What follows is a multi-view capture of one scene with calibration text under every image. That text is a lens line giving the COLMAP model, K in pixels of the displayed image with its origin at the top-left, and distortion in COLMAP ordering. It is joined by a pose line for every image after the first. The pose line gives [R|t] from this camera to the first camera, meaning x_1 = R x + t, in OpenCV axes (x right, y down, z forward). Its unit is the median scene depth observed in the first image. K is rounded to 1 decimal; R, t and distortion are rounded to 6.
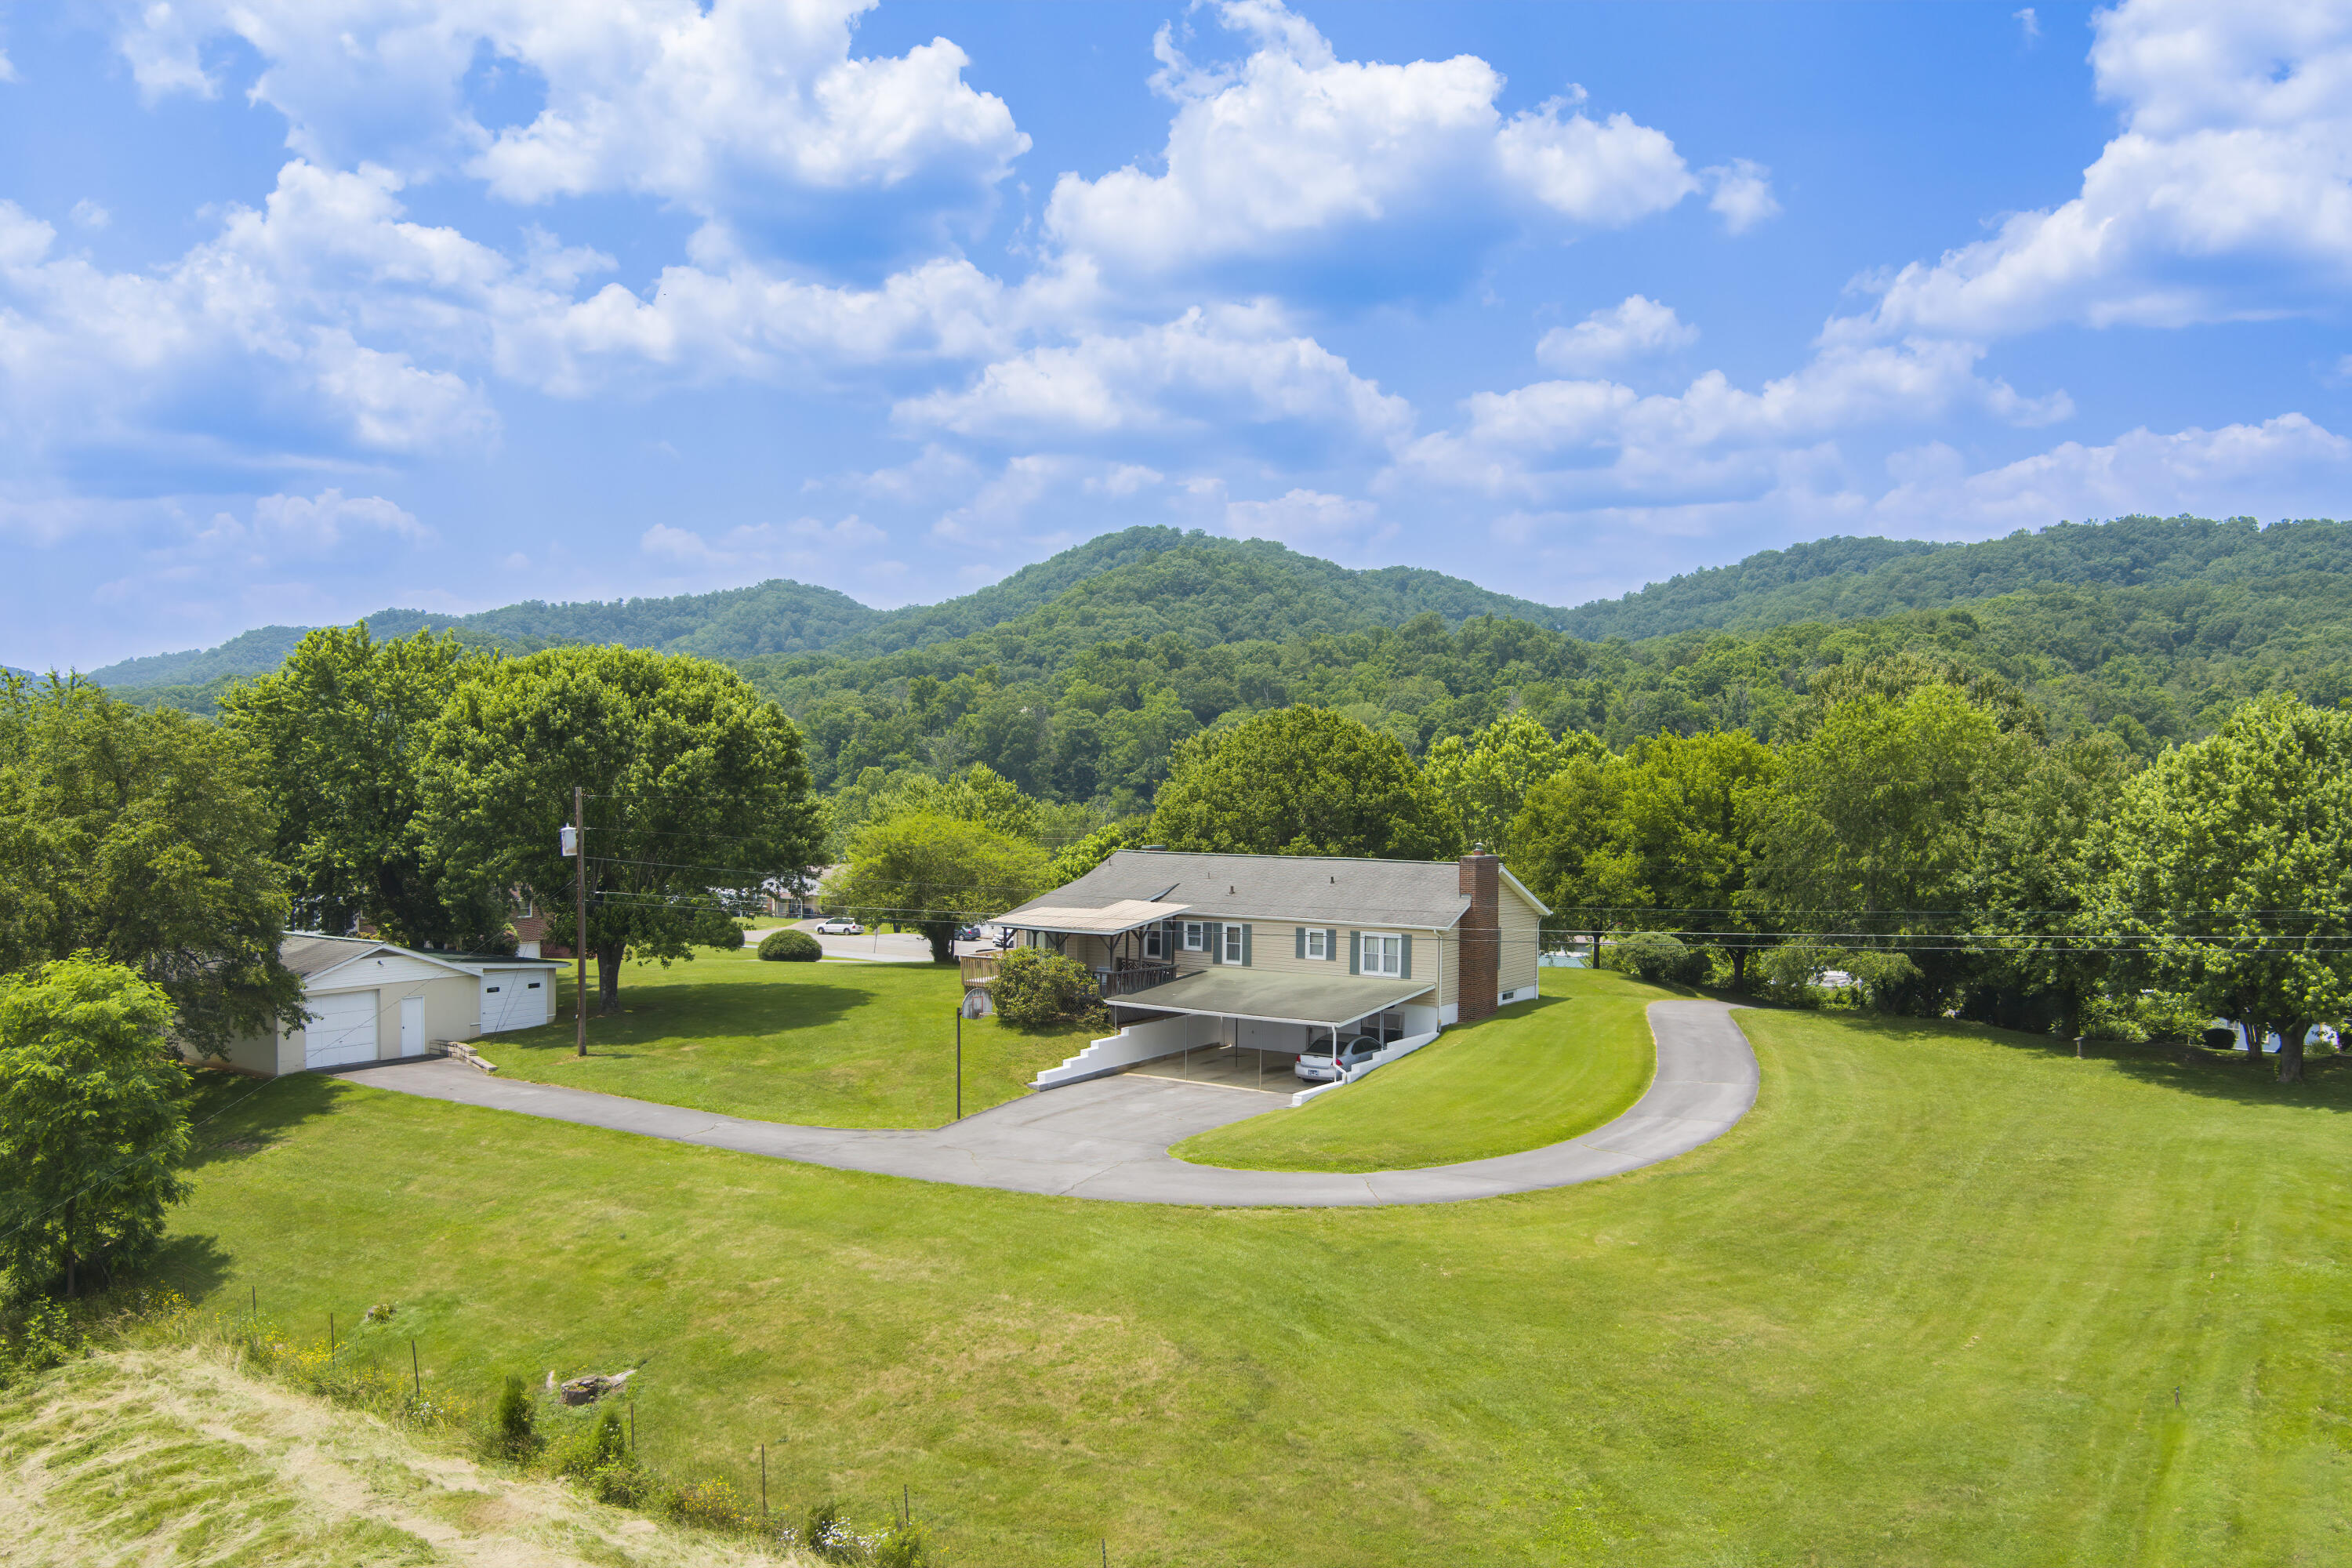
lens RADIAL K [[1890.1, 0, 1171.0], [0, 1890.1, 789.1], [0, 0, 1]] dist [-0.087456, 0.041682]
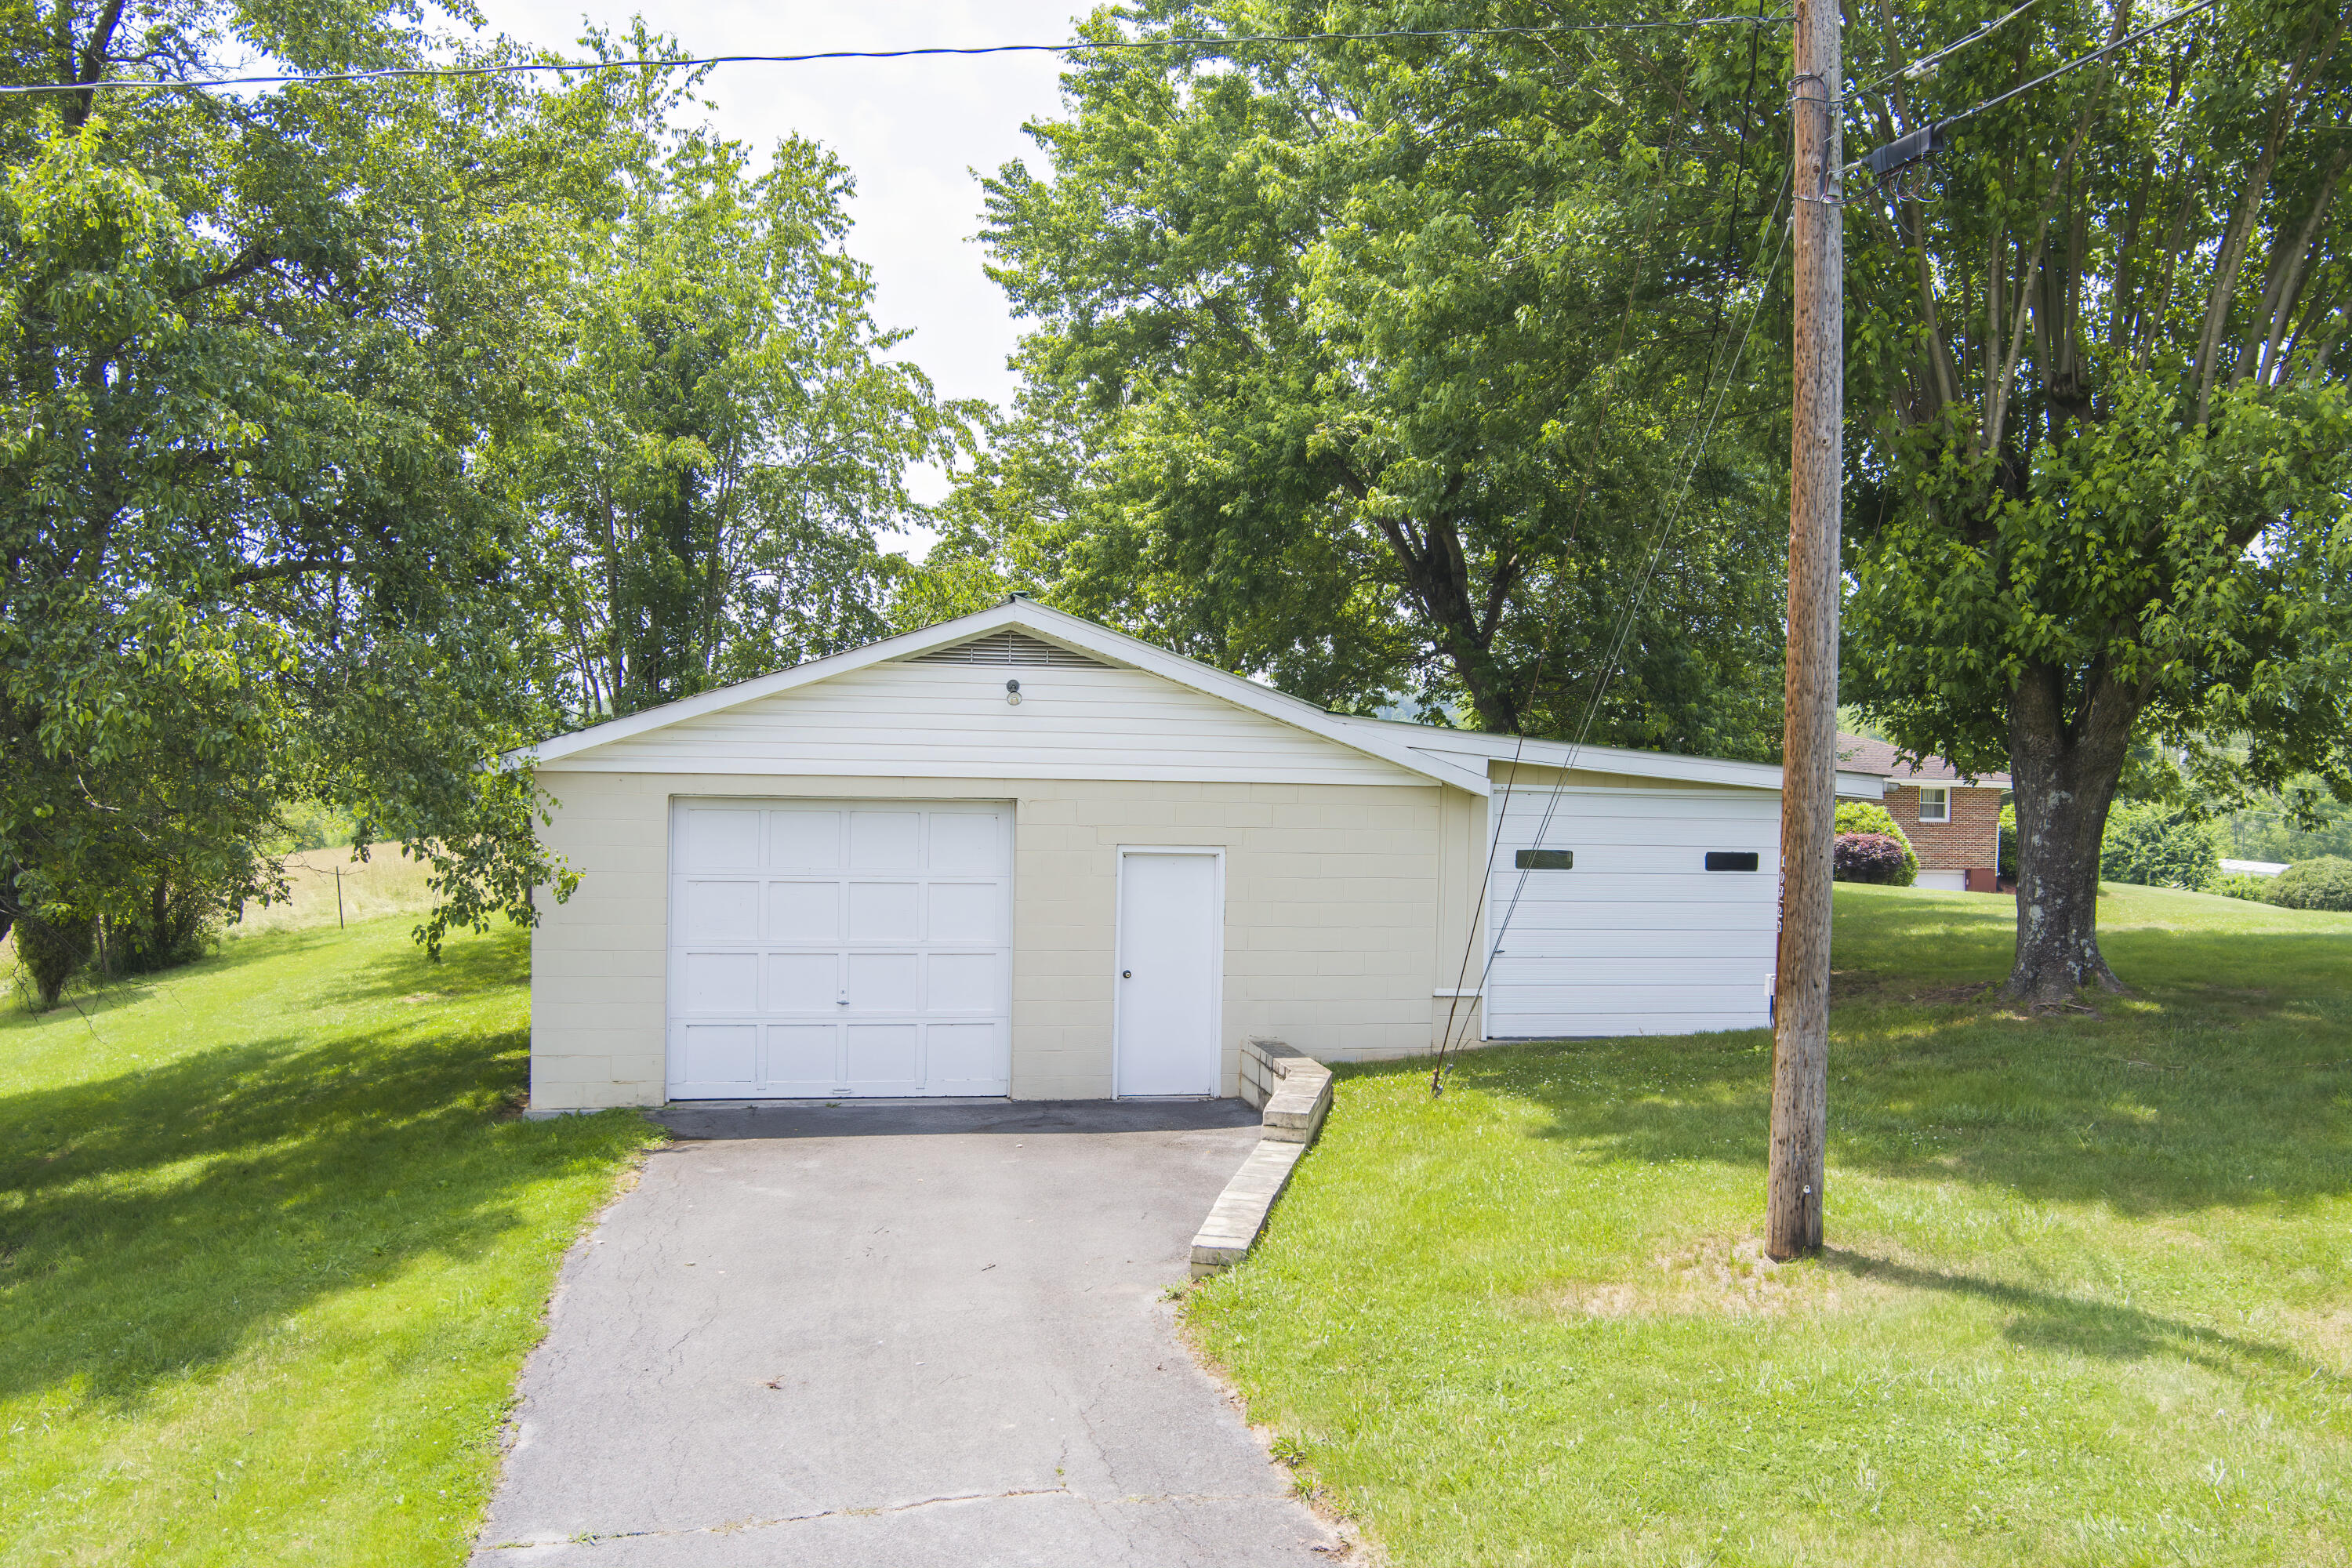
lens RADIAL K [[1890.1, 0, 1171.0], [0, 1890.1, 789.1], [0, 0, 1]] dist [-0.087456, 0.041682]
pose [[0.722521, 0.021780, -0.691005, -0.228646], [-0.023904, 0.999693, 0.006515, 0.097659], [0.690935, 0.011811, 0.722820, 0.787517]]
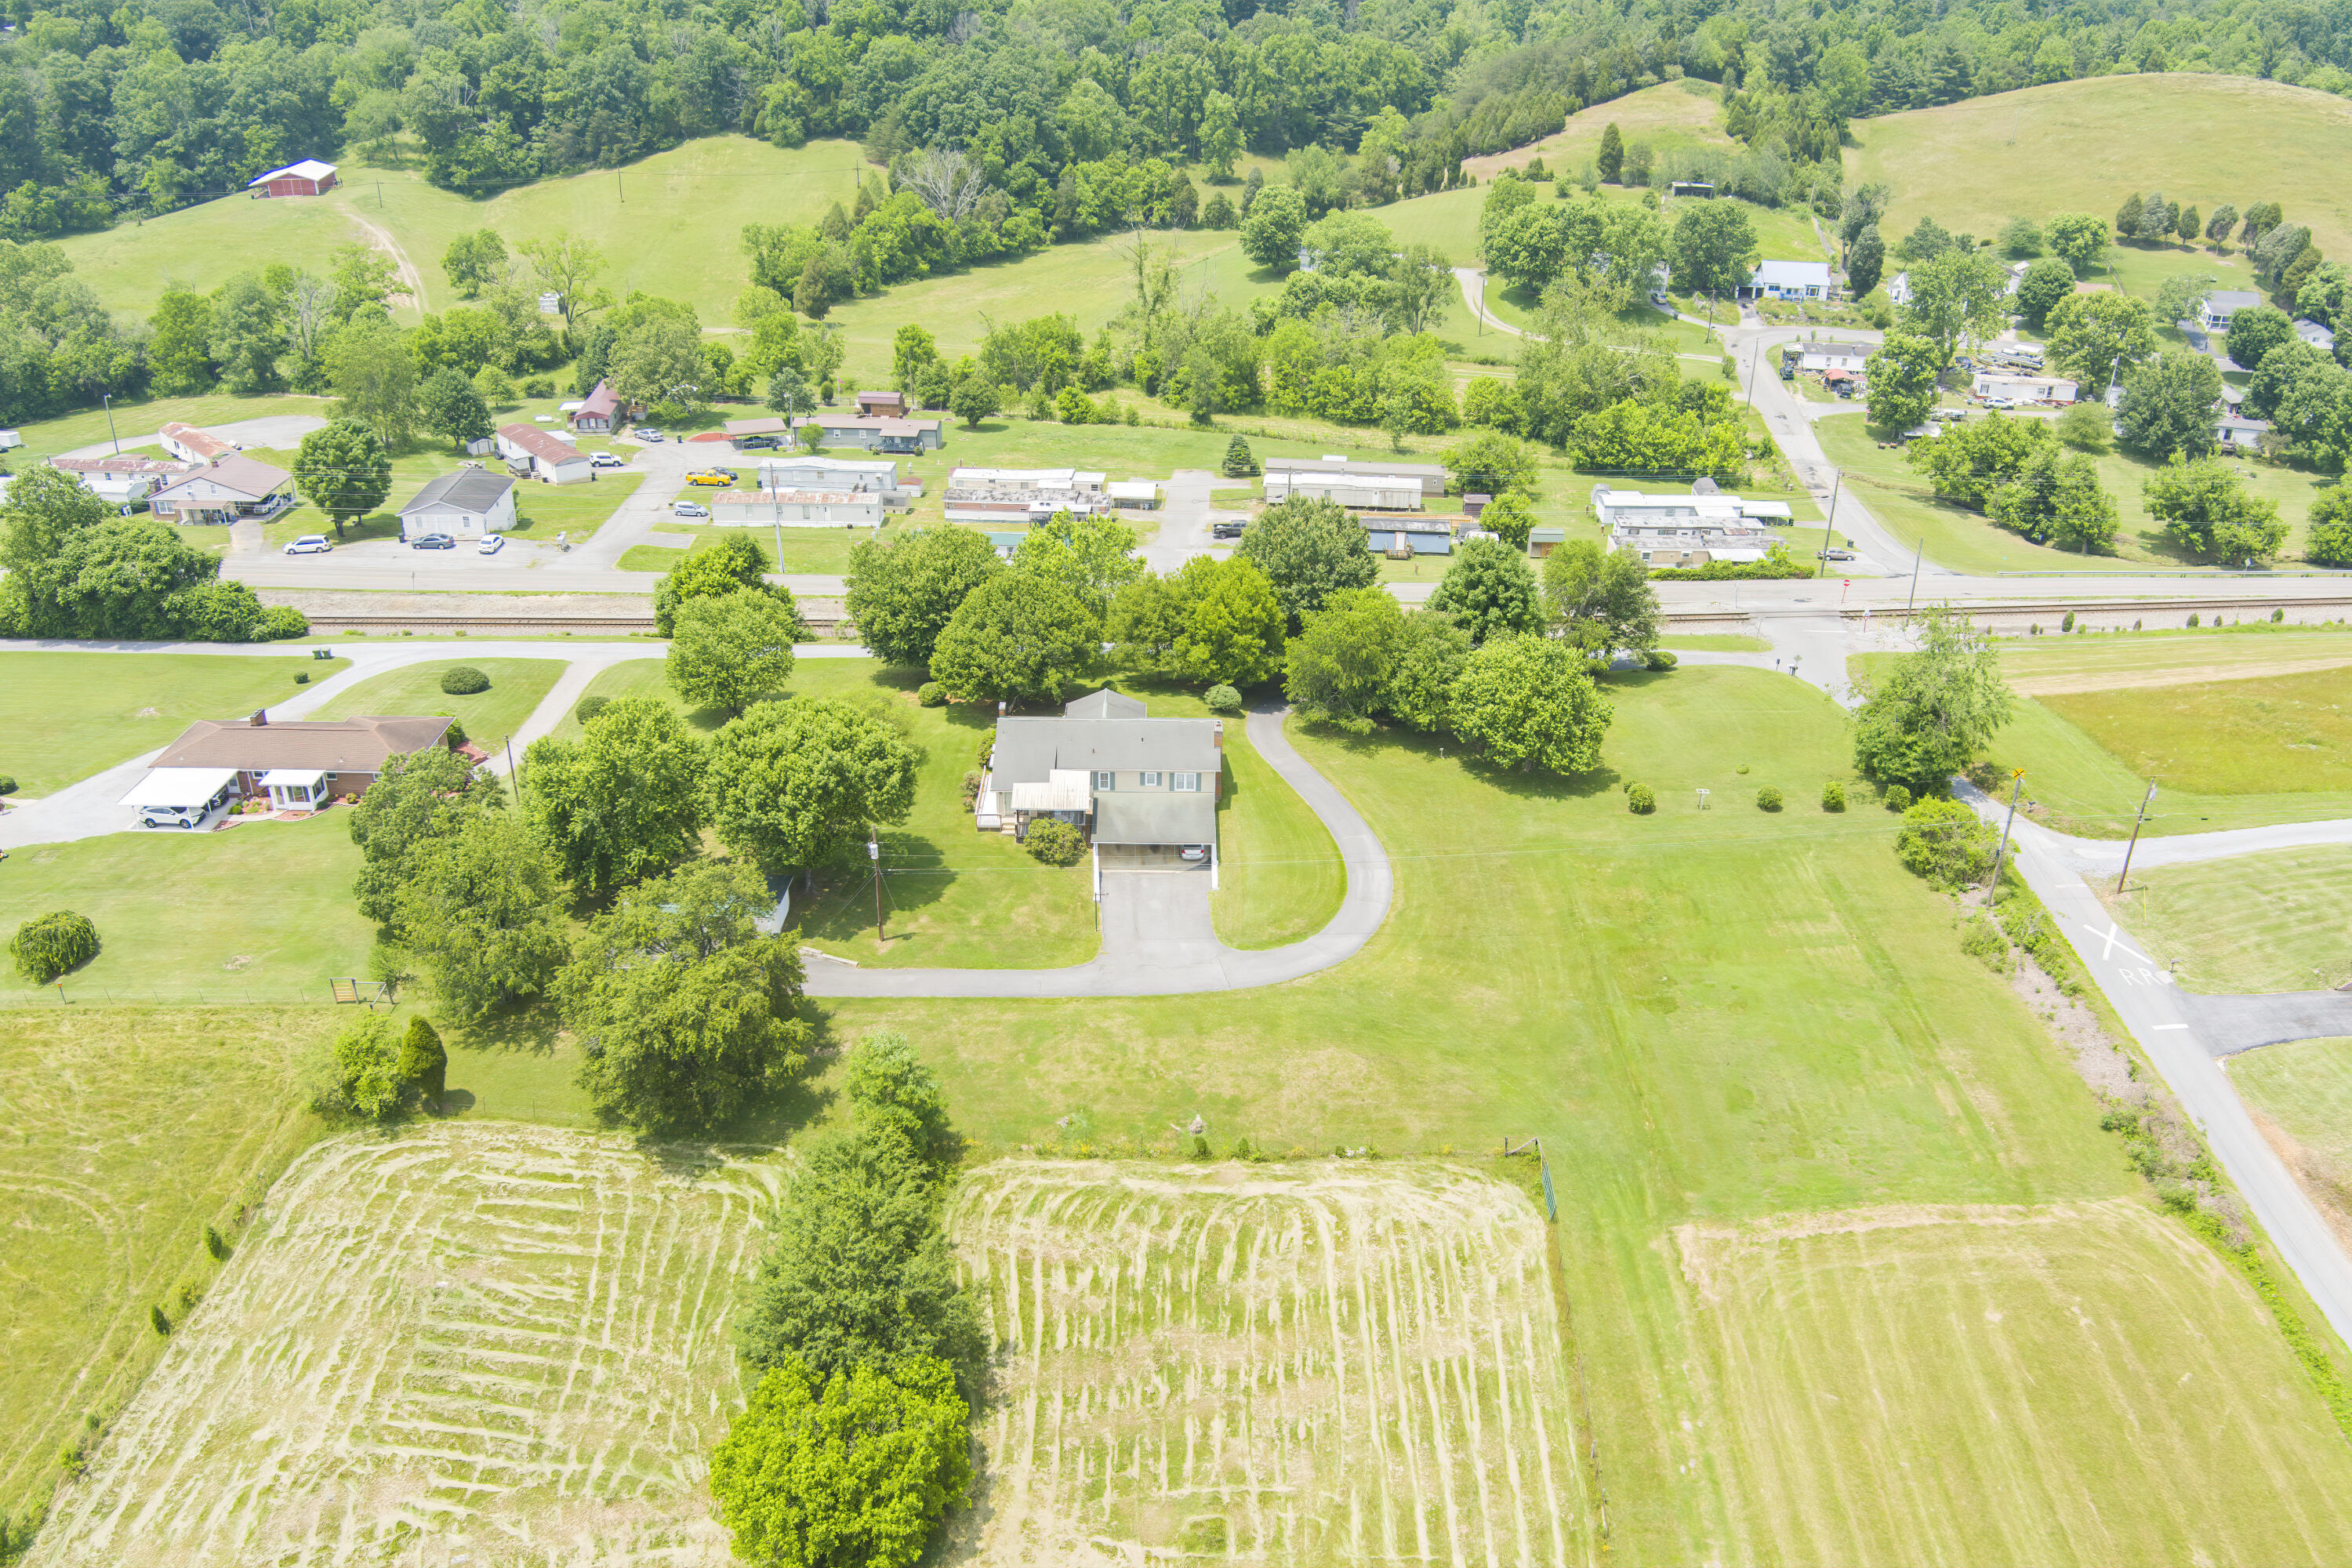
lens RADIAL K [[1890.1, 0, 1171.0], [0, 1890.1, 789.1], [0, 0, 1]] dist [-0.087456, 0.041682]
pose [[0.825787, -0.251190, 0.504955, -0.974497], [-0.002923, 0.893421, 0.449212, -0.856945], [-0.563975, -0.372429, 0.737041, -0.571367]]
